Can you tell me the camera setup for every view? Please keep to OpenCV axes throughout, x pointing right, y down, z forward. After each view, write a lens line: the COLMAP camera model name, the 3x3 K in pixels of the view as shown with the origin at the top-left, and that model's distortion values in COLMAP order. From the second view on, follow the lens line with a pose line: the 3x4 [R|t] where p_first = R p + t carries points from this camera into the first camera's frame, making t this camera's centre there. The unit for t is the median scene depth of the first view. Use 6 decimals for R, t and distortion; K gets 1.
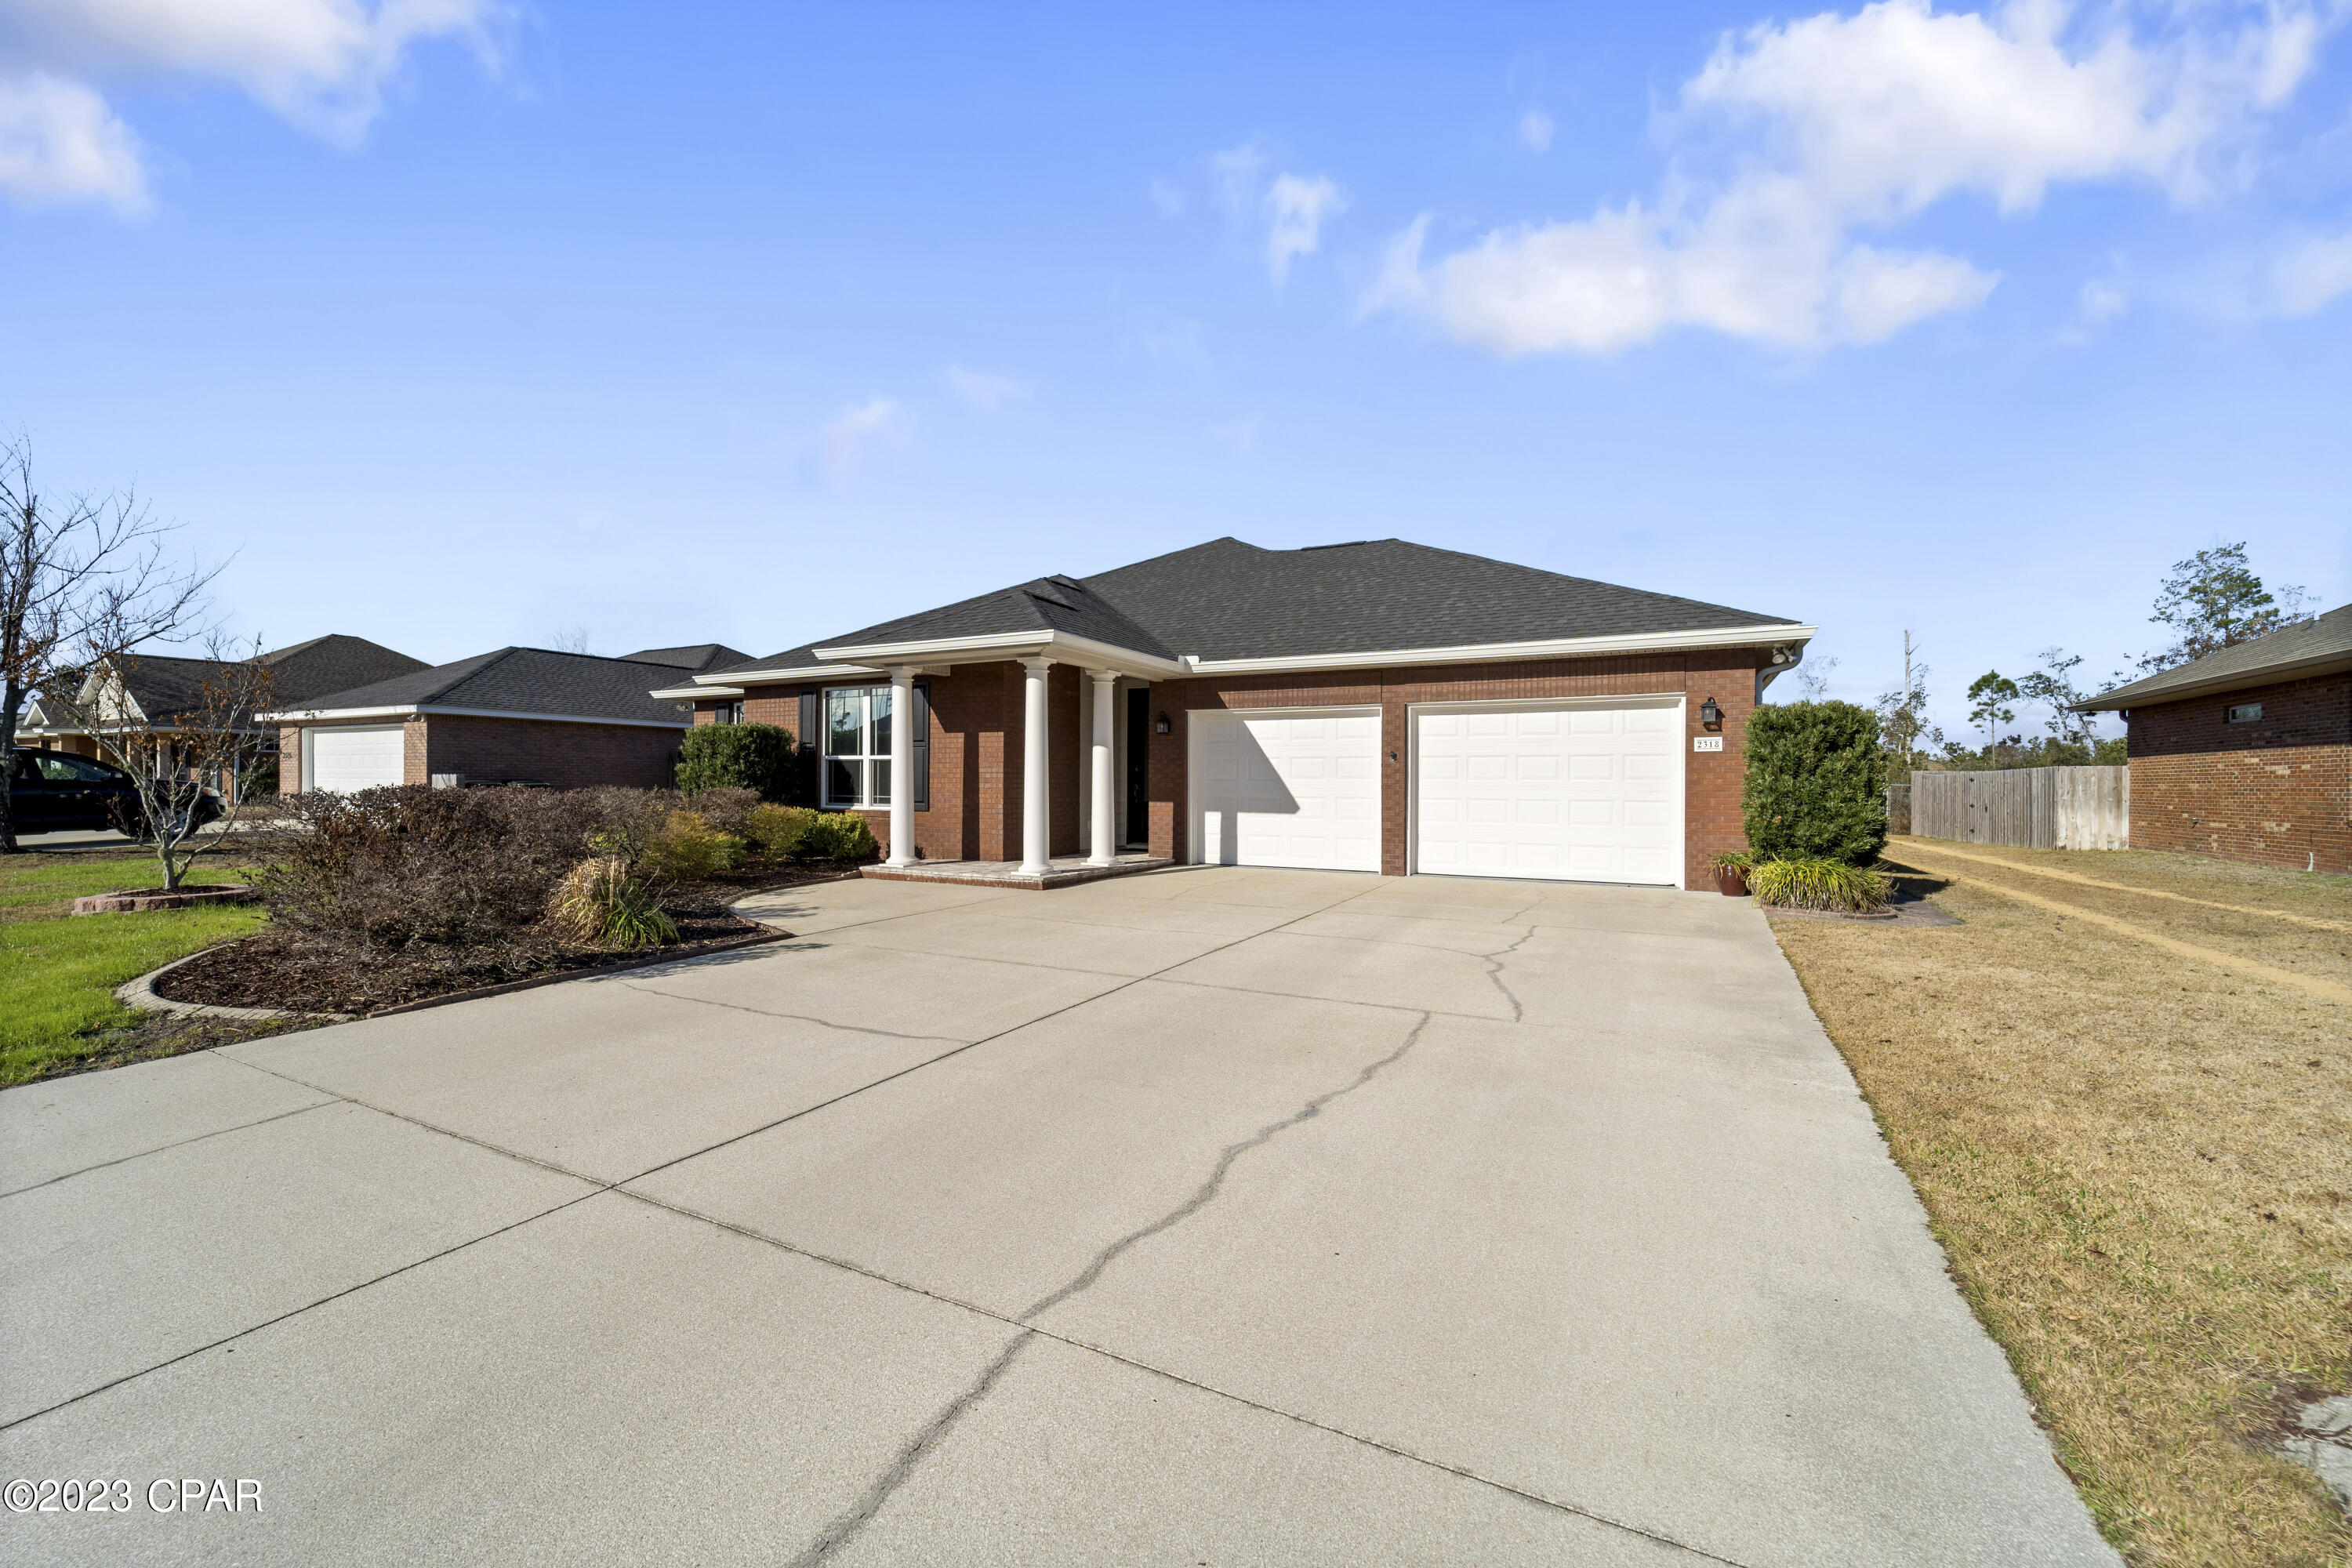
lens RADIAL K [[954.7, 0, 1171.3], [0, 954.7, 776.1], [0, 0, 1]] dist [0.000240, -0.000059]
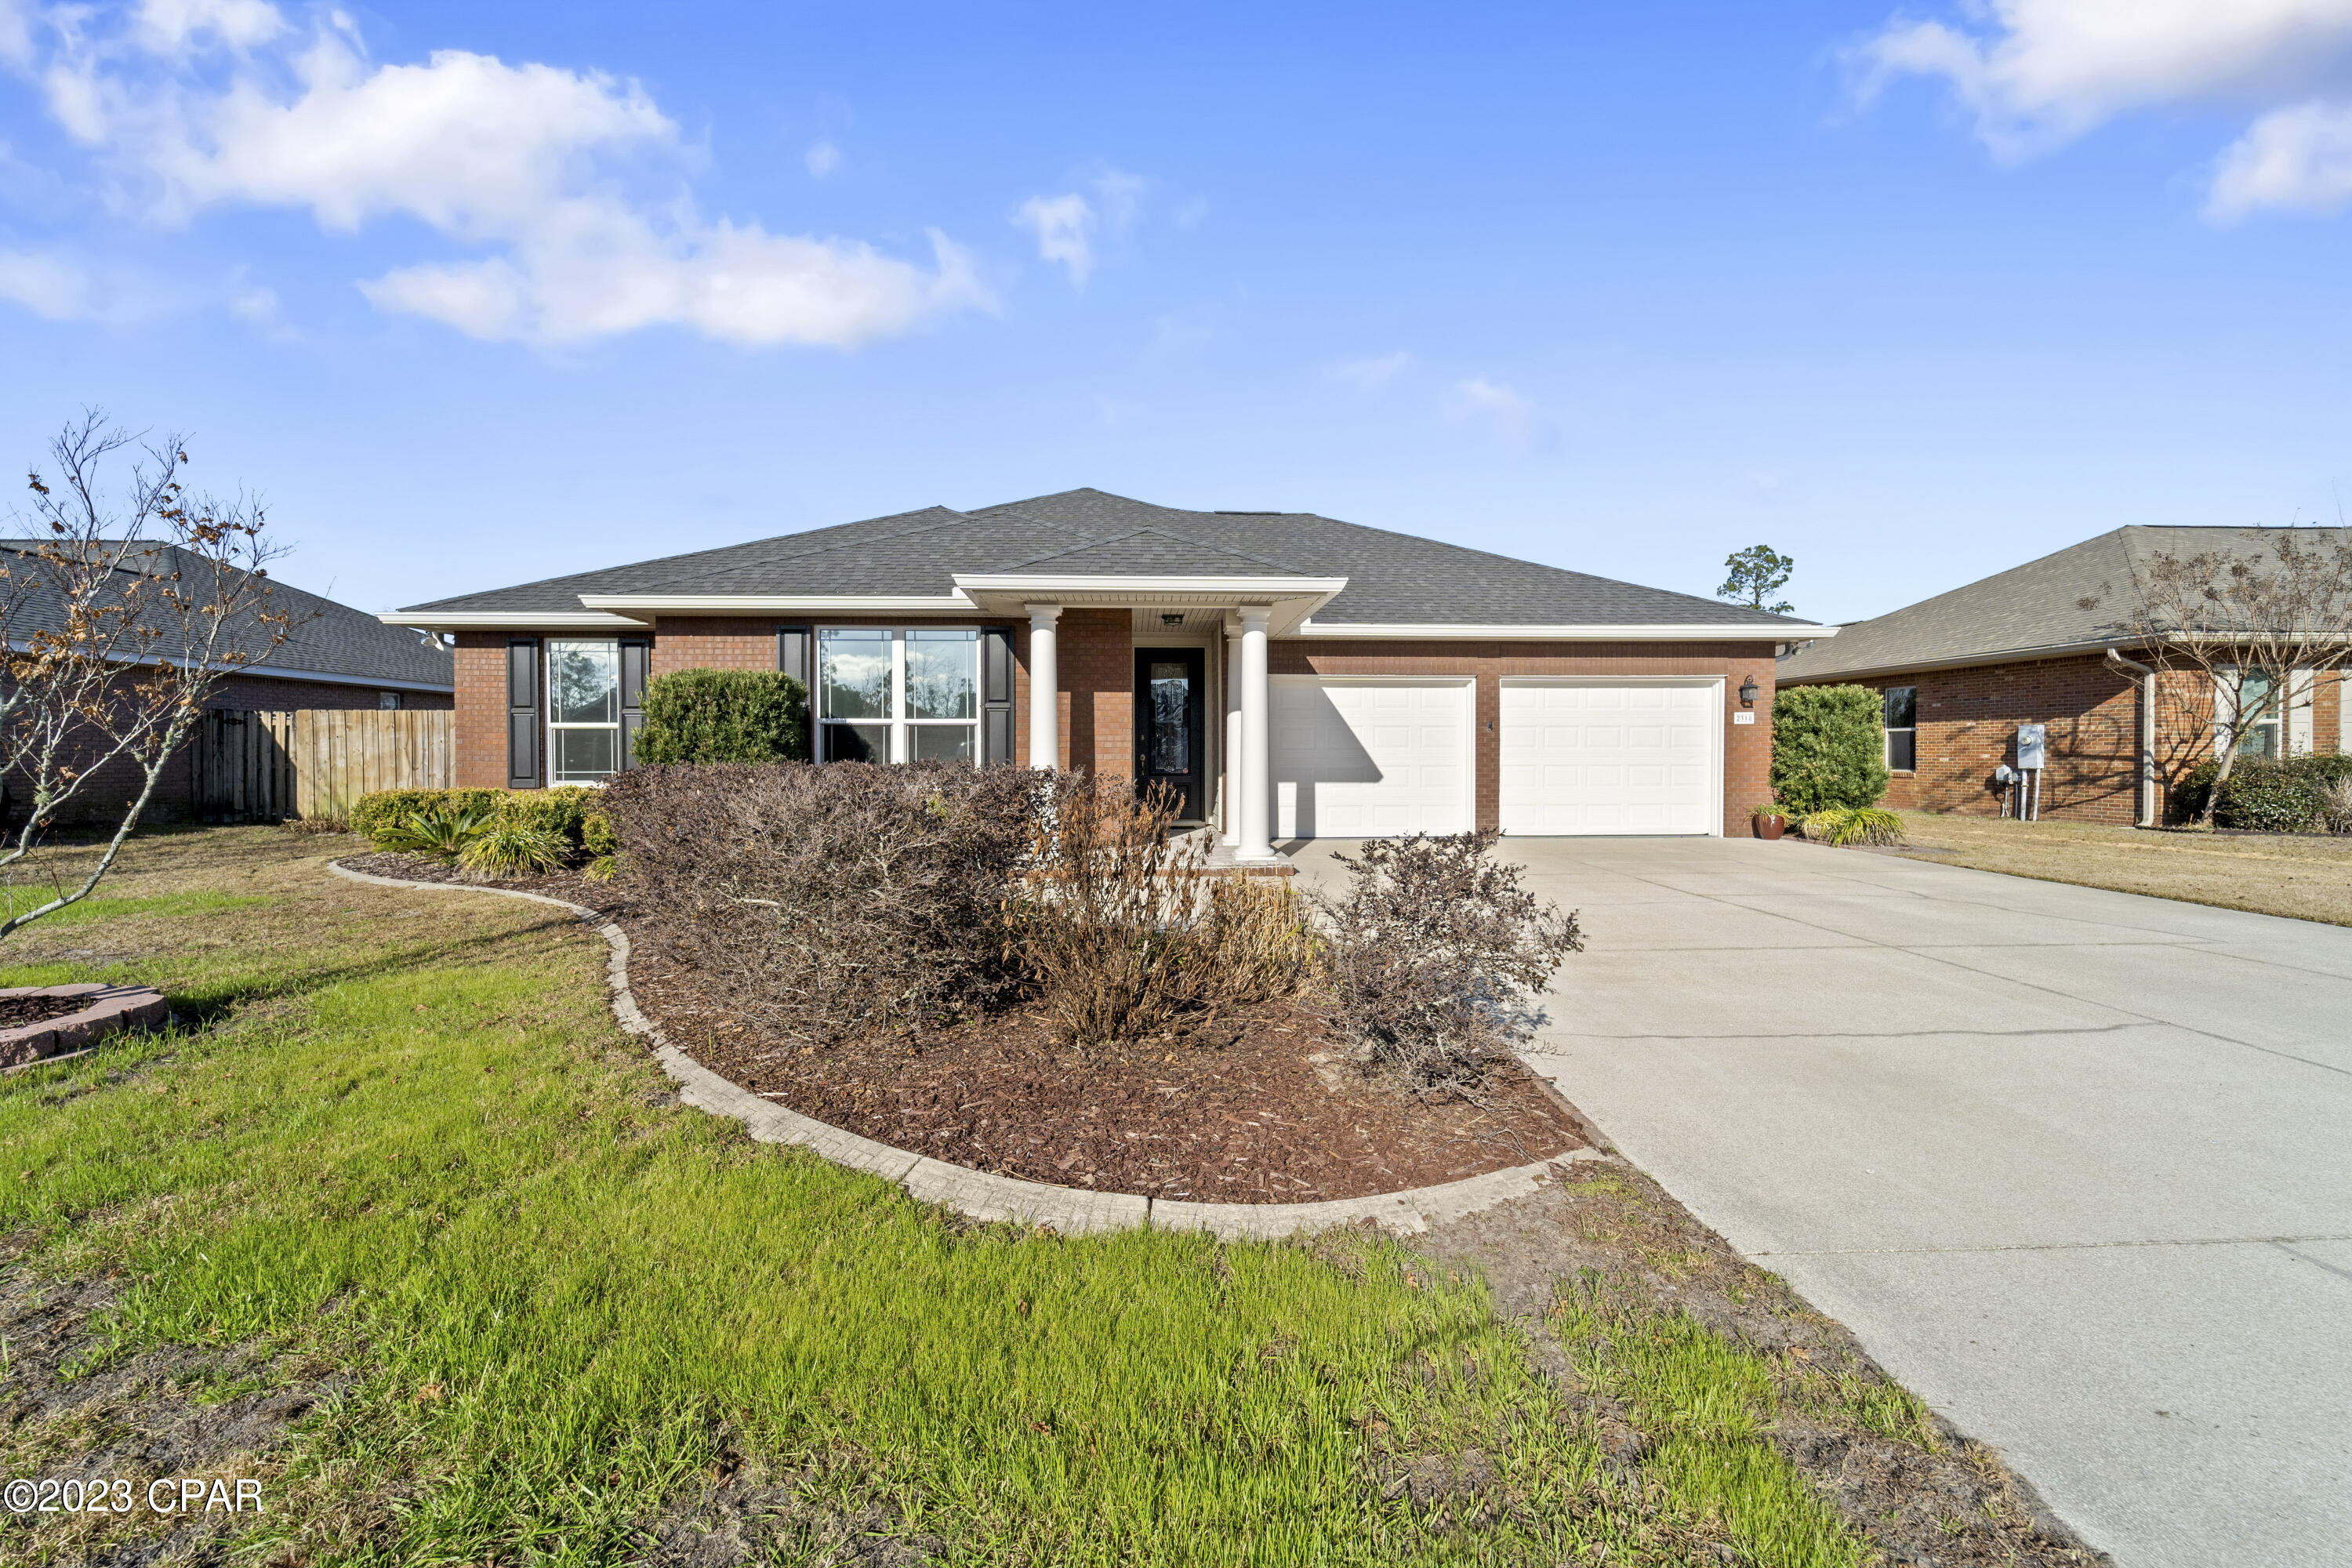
lens RADIAL K [[954.7, 0, 1171.3], [0, 954.7, 776.1], [0, 0, 1]] dist [0.000240, -0.000059]
pose [[0.859422, -0.018857, 0.510918, -0.570256], [0.002974, 0.999487, 0.031886, 0.000222], [-0.511257, -0.025884, 0.859038, 0.259656]]
